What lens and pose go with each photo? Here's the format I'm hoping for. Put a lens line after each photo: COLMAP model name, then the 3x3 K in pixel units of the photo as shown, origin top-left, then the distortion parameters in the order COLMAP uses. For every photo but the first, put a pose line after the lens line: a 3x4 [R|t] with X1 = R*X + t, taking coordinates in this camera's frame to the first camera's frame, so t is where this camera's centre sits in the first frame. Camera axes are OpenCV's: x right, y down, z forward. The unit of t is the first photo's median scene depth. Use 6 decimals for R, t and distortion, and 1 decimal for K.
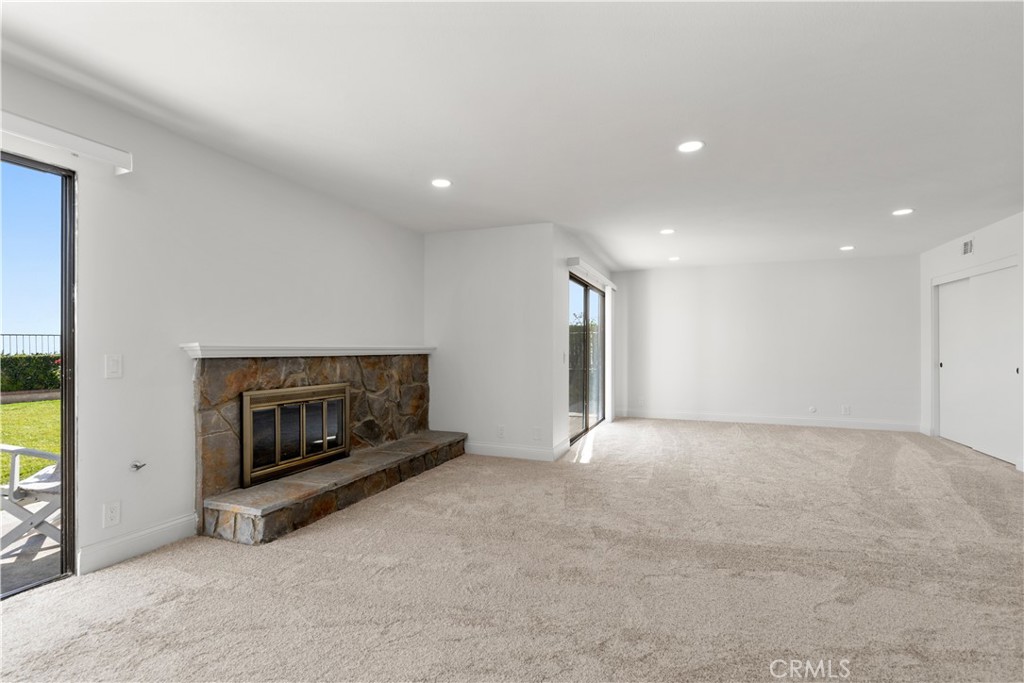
lens RADIAL K [[485.1, 0, 506.3], [0, 485.1, 350.1], [0, 0, 1]] dist [-0.002989, 0.001028]
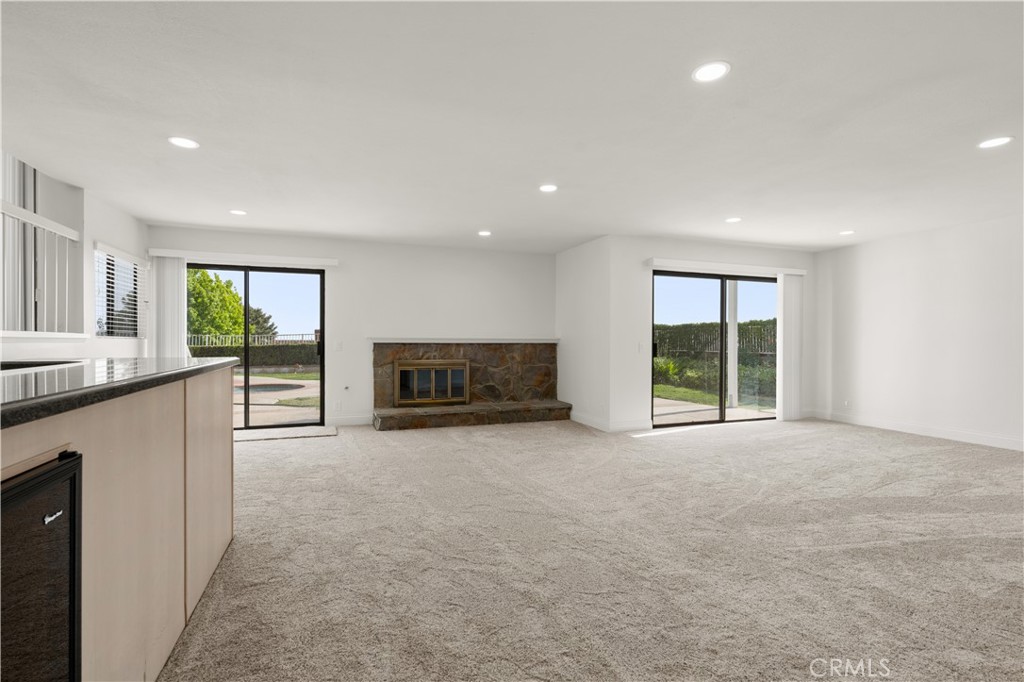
lens RADIAL K [[485.1, 0, 510.4], [0, 485.1, 338.0], [0, 0, 1]] dist [-0.002989, 0.001028]
pose [[0.657824, -0.000481, -0.753171, 1.026568], [-0.006503, 0.999959, -0.006319, 0.003286], [0.753143, 0.009055, 0.657794, 0.023364]]
